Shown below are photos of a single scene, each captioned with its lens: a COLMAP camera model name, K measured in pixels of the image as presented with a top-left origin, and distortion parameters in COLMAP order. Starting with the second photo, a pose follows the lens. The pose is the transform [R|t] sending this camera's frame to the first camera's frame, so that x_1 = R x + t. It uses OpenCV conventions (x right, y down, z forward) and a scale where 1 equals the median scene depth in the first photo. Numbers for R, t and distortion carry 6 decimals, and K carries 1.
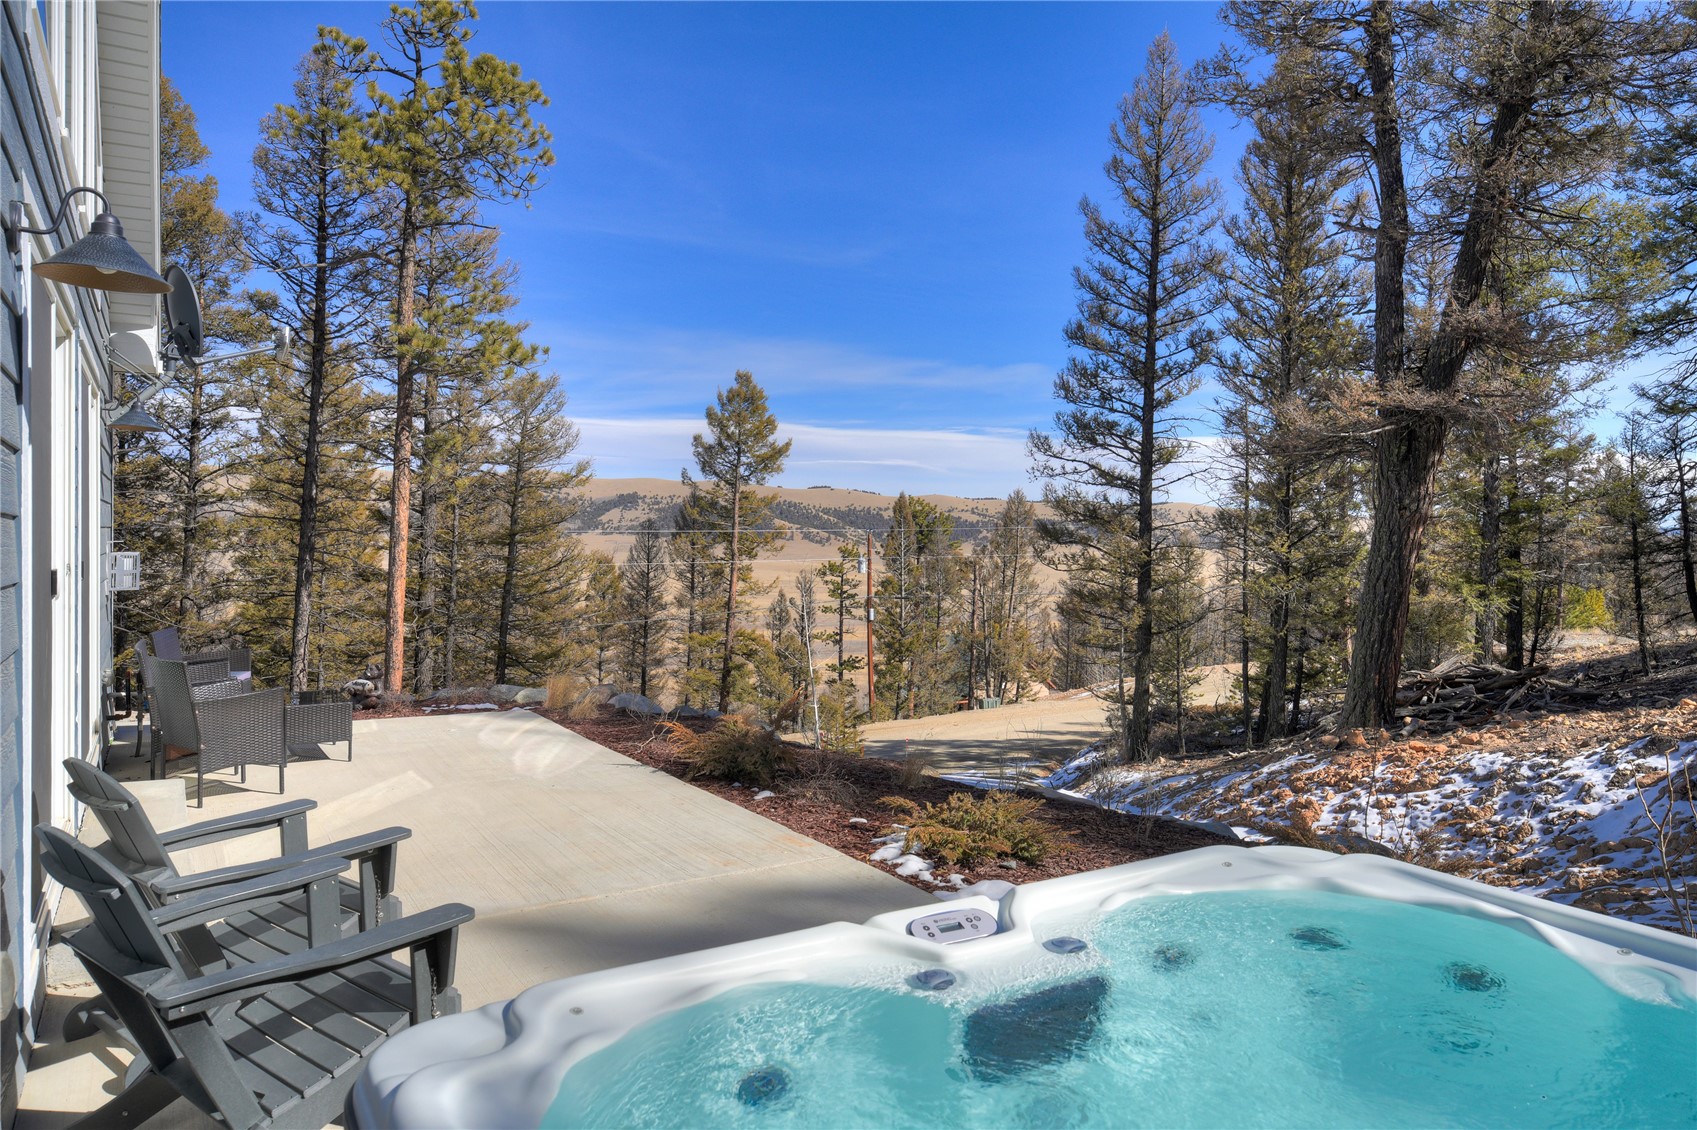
lens RADIAL K [[1148.6, 0, 858.1], [0, 1148.6, 532.9], [0, 0, 1]] dist [-0.006753, -0.002405]
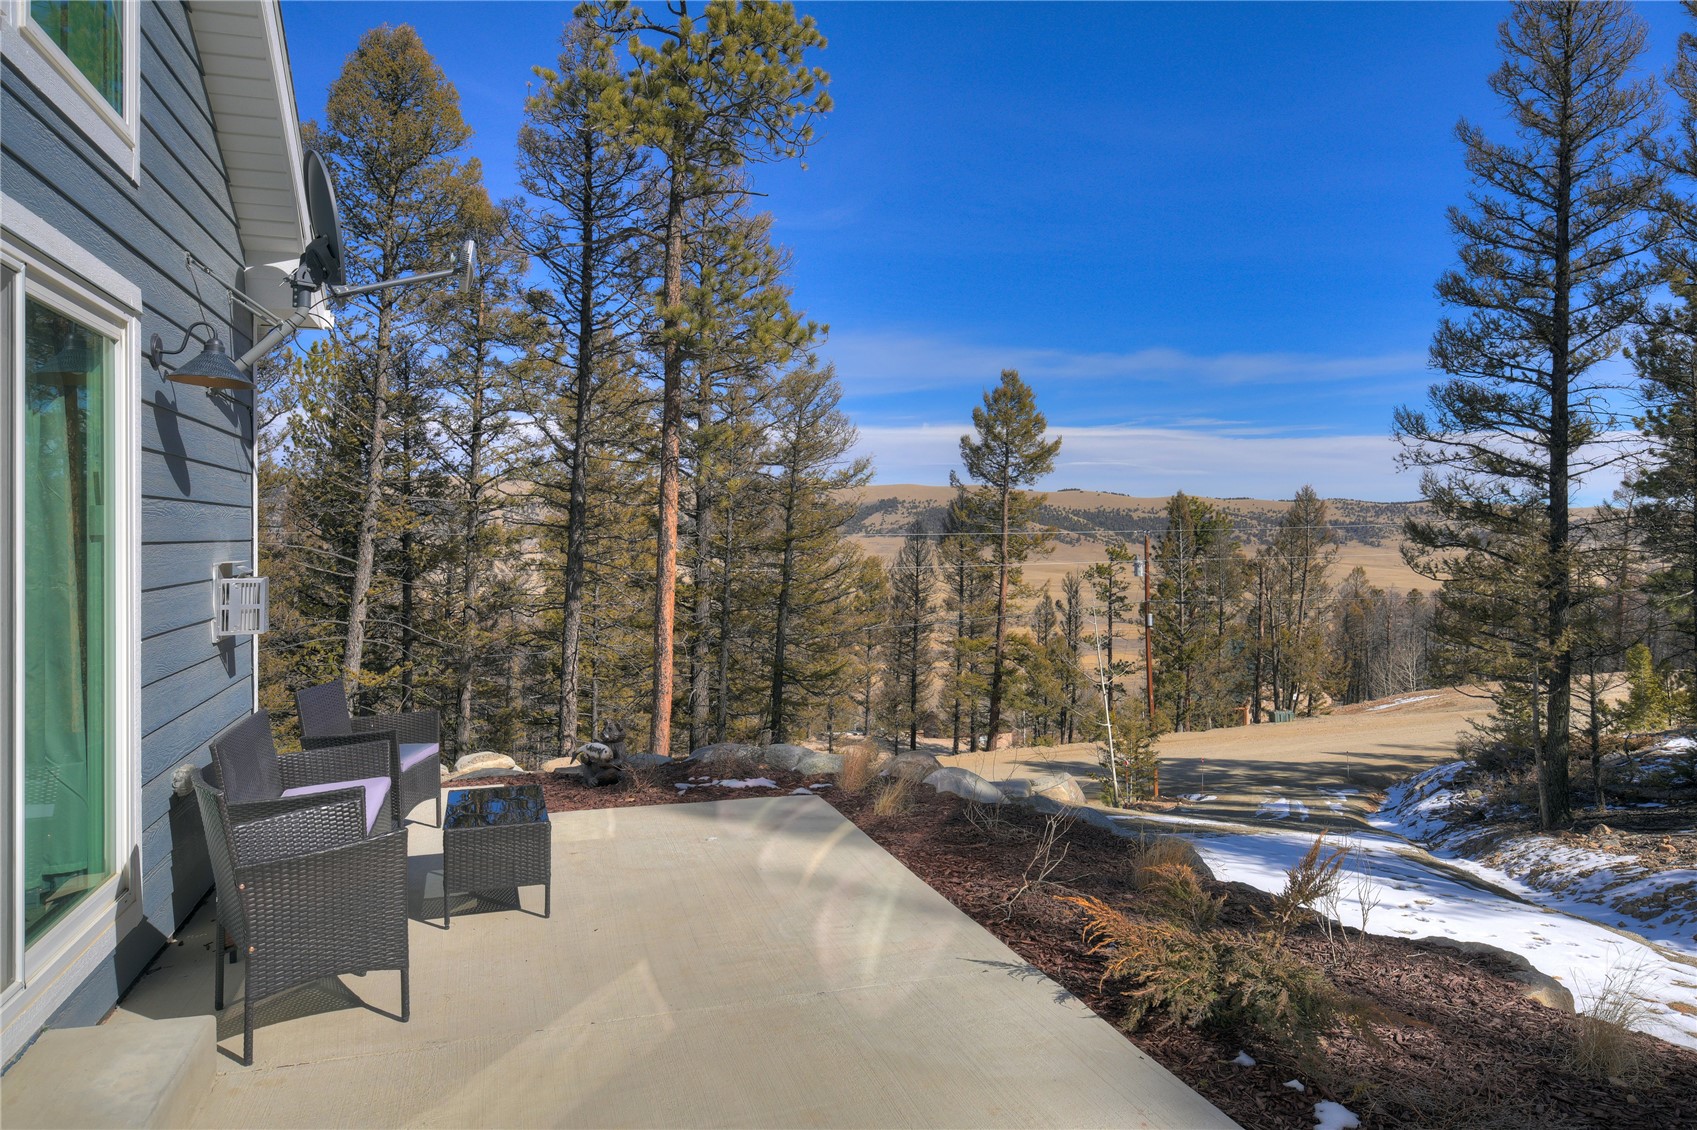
lens RADIAL K [[1032.6, 0, 846.6], [0, 1032.6, 553.2], [0, 0, 1]] dist [-0.017756, 0.000962]
pose [[0.973020, -0.003254, -0.230698, -0.062135], [0.007601, 0.999810, 0.017957, -0.002500], [0.230596, -0.019226, 0.972860, 0.197347]]
